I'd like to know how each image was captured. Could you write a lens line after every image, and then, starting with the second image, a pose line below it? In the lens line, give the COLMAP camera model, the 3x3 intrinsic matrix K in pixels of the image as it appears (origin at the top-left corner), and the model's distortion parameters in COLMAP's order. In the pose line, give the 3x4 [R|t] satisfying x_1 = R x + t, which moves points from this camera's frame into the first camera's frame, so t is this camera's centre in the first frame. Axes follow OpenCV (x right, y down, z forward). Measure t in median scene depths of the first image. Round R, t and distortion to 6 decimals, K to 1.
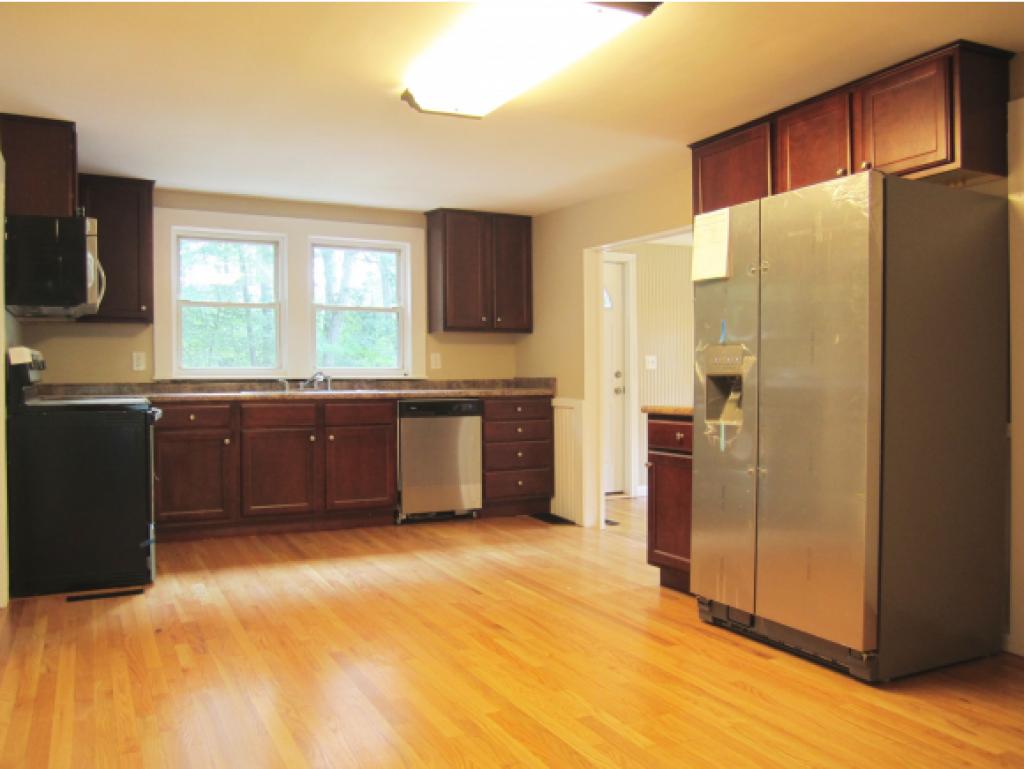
lens RADIAL K [[839.1, 0, 510.4], [0, 839.1, 388.4], [0, 0, 1]] dist [-0.063567, 0.018666]
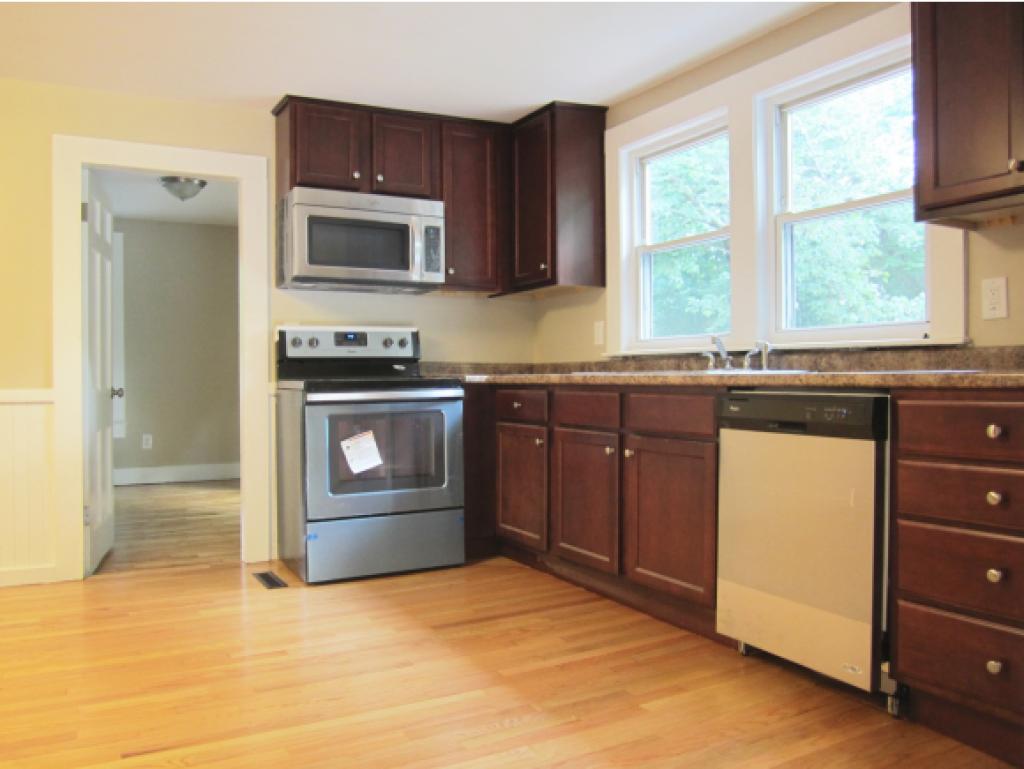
lens RADIAL K [[839.1, 0, 510.4], [0, 839.1, 388.4], [0, 0, 1]] dist [-0.063567, 0.018666]
pose [[0.026465, 0.018964, -0.999470, 0.368332], [-0.007939, 0.999792, 0.018760, 0.005693], [0.999618, 0.007438, 0.026610, 0.958880]]
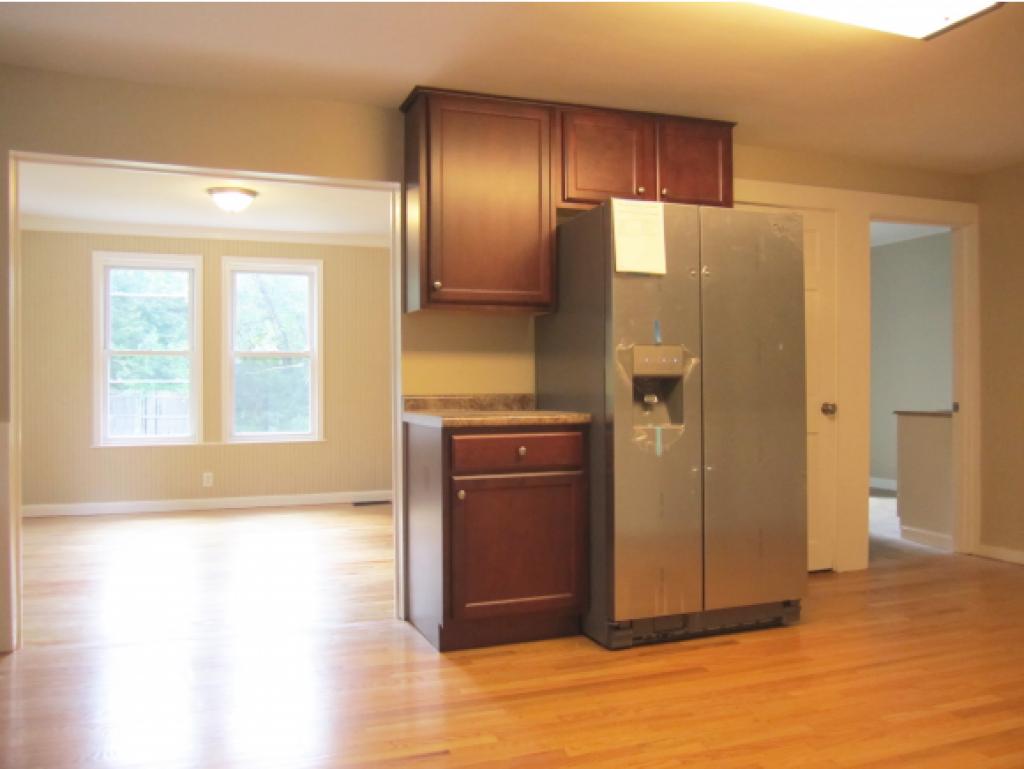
lens RADIAL K [[839.1, 0, 510.4], [0, 839.1, 388.4], [0, 0, 1]] dist [-0.063567, 0.018666]
pose [[0.115375, 0.001169, 0.993321, -0.468806], [0.015752, 0.999871, -0.003006, -0.001200], [-0.993197, 0.015994, 0.115342, 0.695313]]
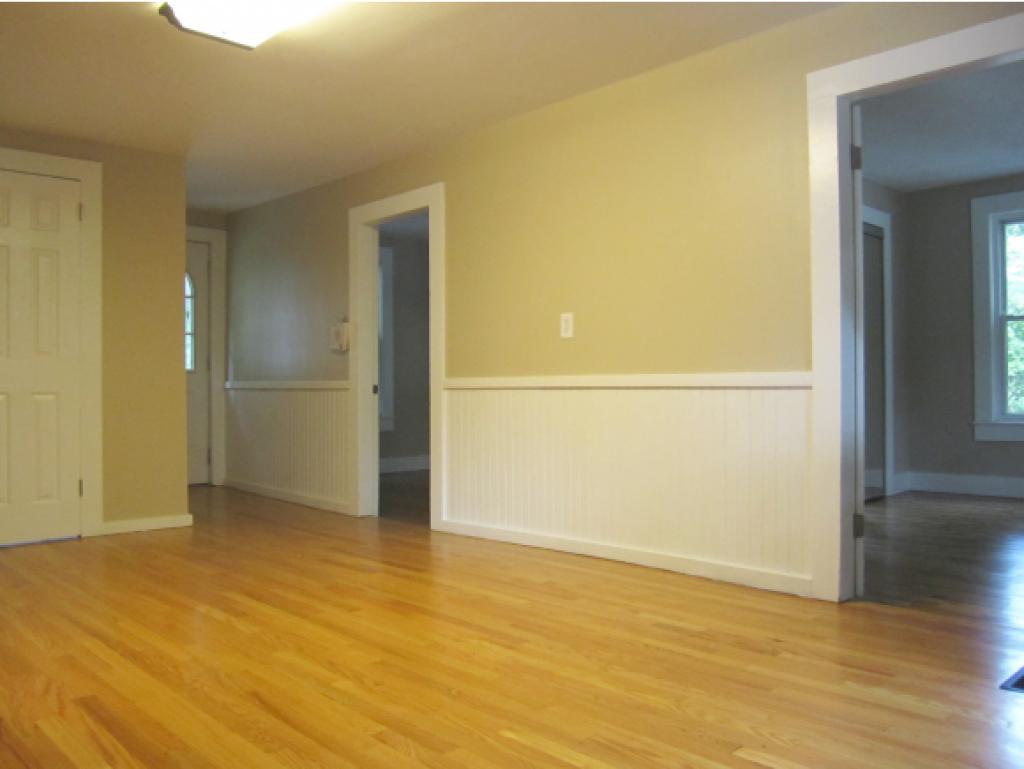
lens RADIAL K [[839.1, 0, 510.4], [0, 839.1, 388.4], [0, 0, 1]] dist [-0.063567, 0.018666]
pose [[-0.958431, 0.012091, -0.285068, 0.025837], [0.008706, 0.999876, 0.013142, 0.026401], [0.285191, 0.010114, -0.958417, 1.110282]]
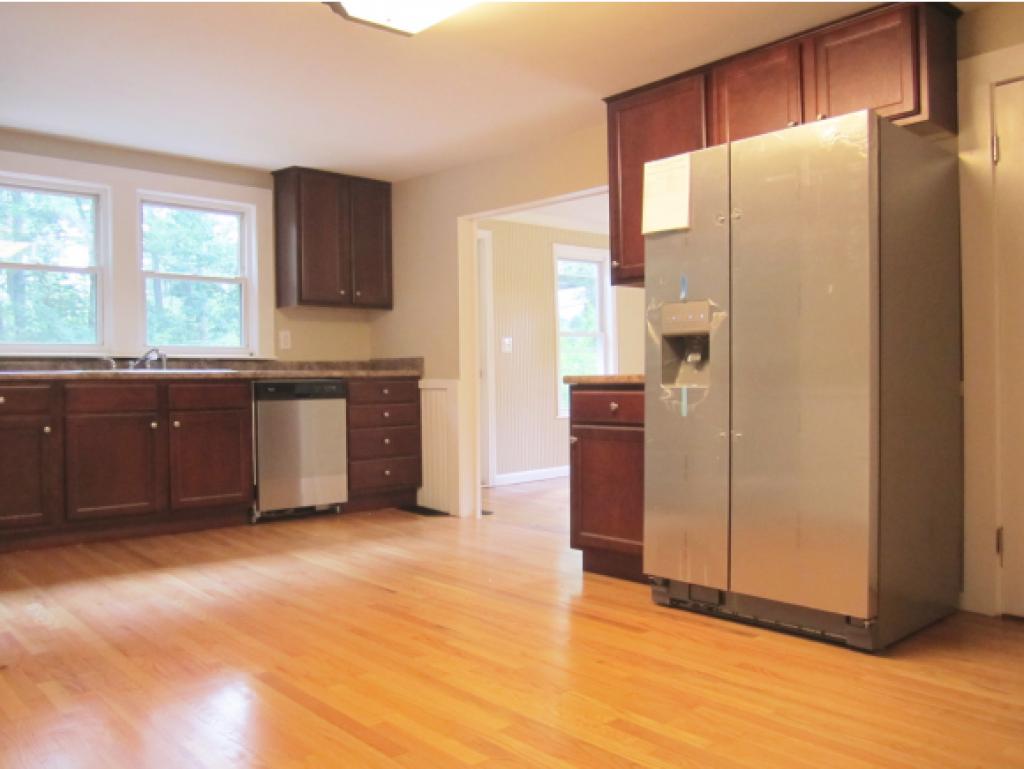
lens RADIAL K [[839.1, 0, 510.4], [0, 839.1, 388.4], [0, 0, 1]] dist [-0.063567, 0.018666]
pose [[0.965461, -0.008352, 0.260412, -0.112617], [0.009129, 0.999957, -0.001776, 0.028957], [-0.260386, 0.004092, 0.965496, 0.104535]]
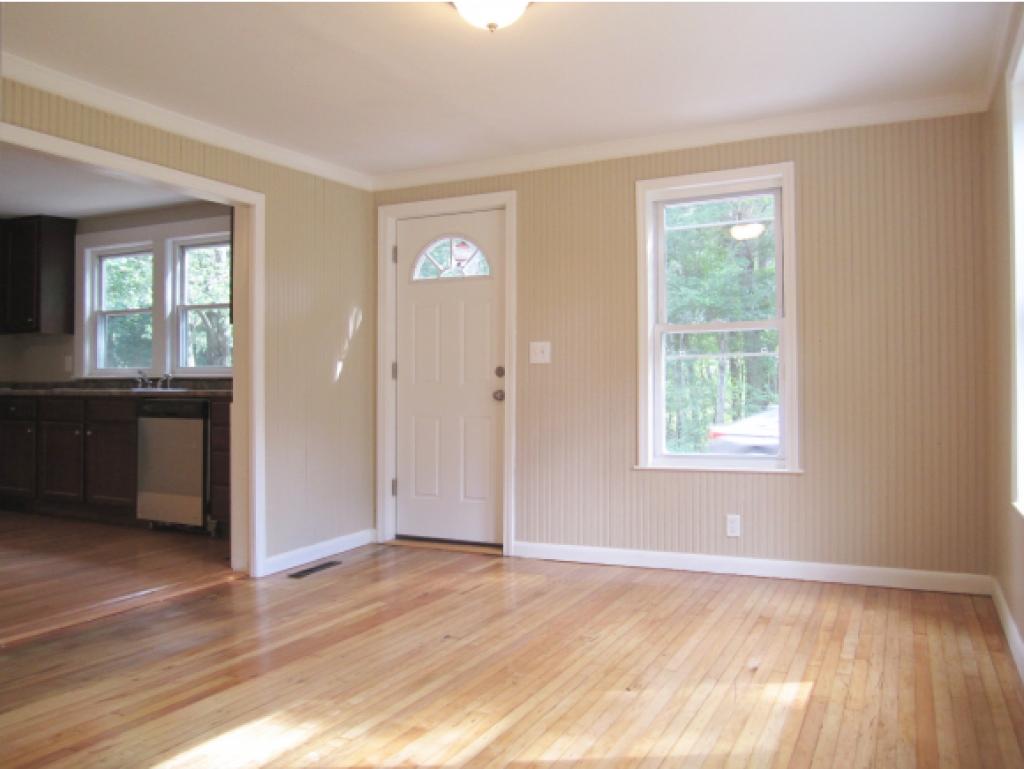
lens RADIAL K [[839.1, 0, 510.4], [0, 839.1, 388.4], [0, 0, 1]] dist [-0.063567, 0.018666]
pose [[0.597365, 0.000791, -0.801969, 0.968507], [-0.016232, 0.999807, -0.011104, 0.006778], [0.801805, 0.019651, 0.597262, 0.854663]]
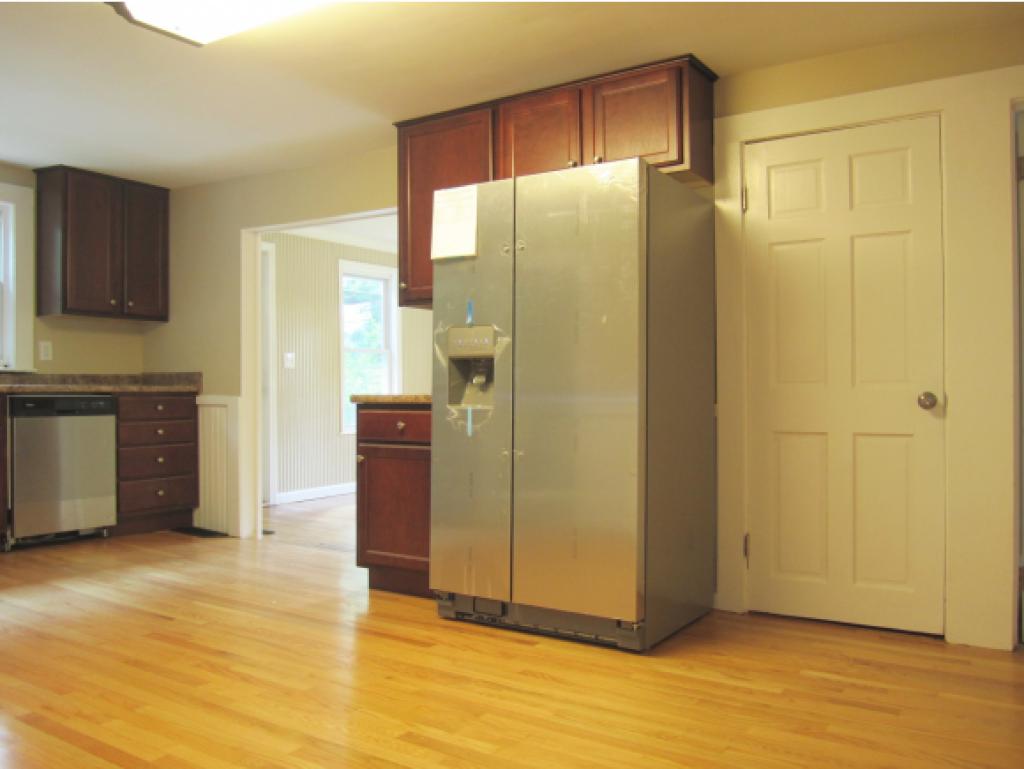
lens RADIAL K [[839.1, 0, 510.4], [0, 839.1, 388.4], [0, 0, 1]] dist [-0.063567, 0.018666]
pose [[0.866155, 0.006551, 0.499732, -0.123235], [0.002209, 0.999854, -0.016936, 0.024174], [-0.499770, 0.015773, 0.866014, 0.092763]]
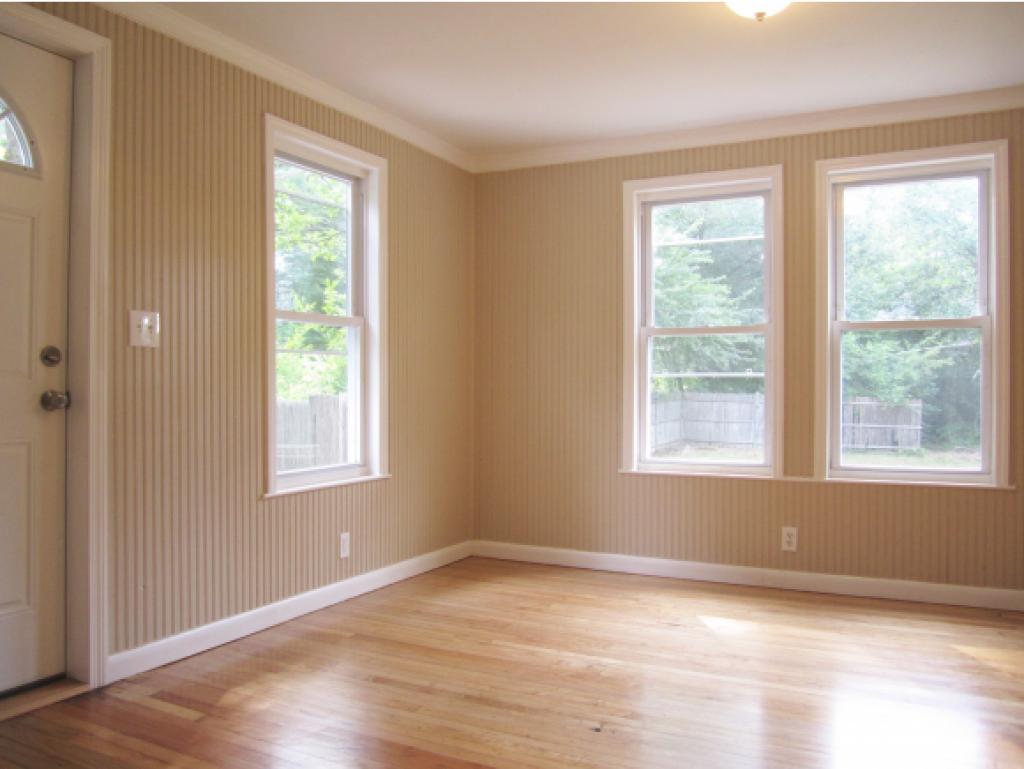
lens RADIAL K [[839.1, 0, 510.4], [0, 839.1, 388.4], [0, 0, 1]] dist [-0.063567, 0.018666]
pose [[0.809783, 0.012448, 0.586598, 0.114415], [-0.002836, 0.999846, -0.017302, 0.004380], [-0.586723, 0.012347, 0.809694, 0.844396]]
